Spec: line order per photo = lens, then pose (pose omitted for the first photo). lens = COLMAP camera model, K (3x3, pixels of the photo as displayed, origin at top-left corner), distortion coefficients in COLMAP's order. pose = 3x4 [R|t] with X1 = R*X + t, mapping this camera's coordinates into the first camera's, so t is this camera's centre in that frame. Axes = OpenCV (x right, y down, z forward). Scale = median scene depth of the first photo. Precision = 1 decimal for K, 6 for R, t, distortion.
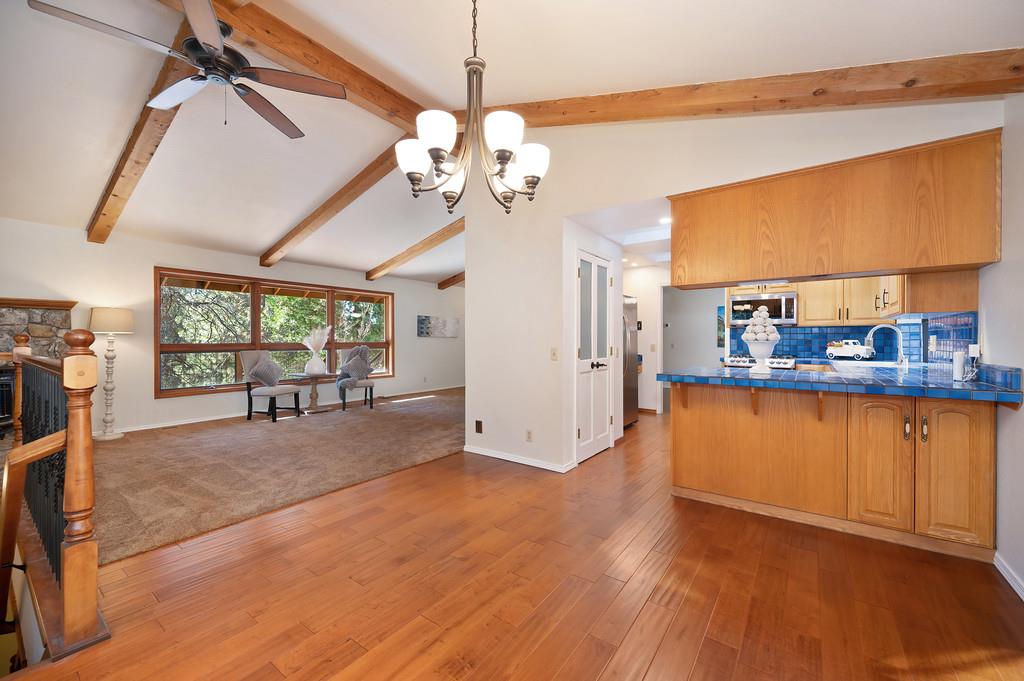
lens RADIAL K [[410.3, 0, 511.4], [0, 410.3, 337.0], [0, 0, 1]] dist [-0.003733, -0.000161]
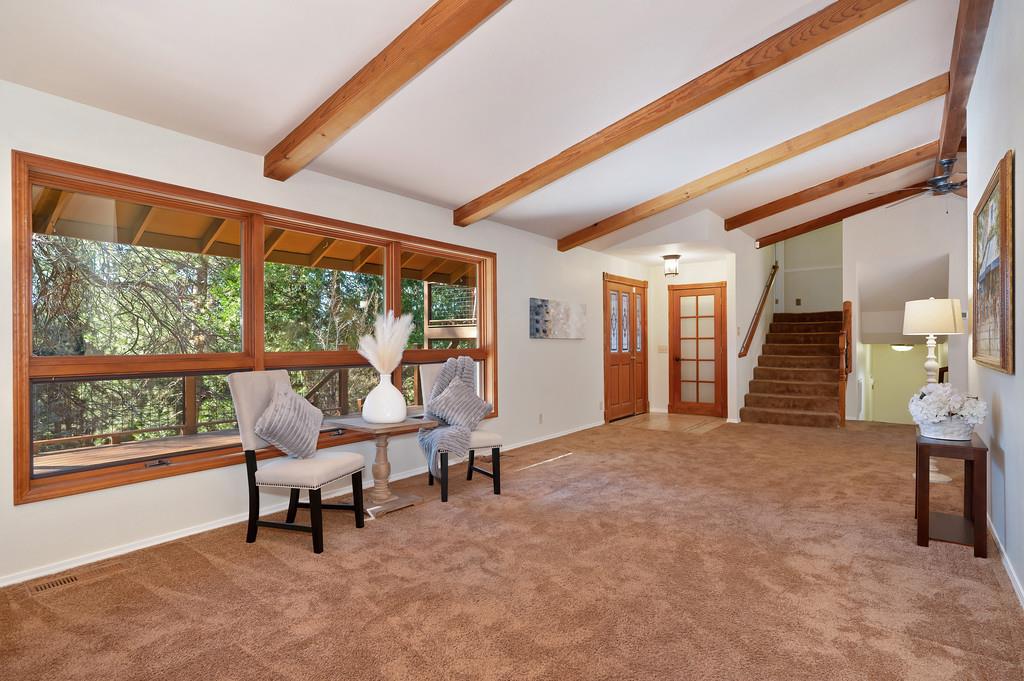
lens RADIAL K [[540.3, 0, 513.0], [0, 540.3, 346.3], [0, 0, 1]] dist [-0.016679, -0.000875]
pose [[0.999957, -0.006172, -0.006861, -0.261143], [0.006241, 0.999929, 0.010124, 0.002783], [0.006798, -0.010167, 0.999925, 0.322065]]
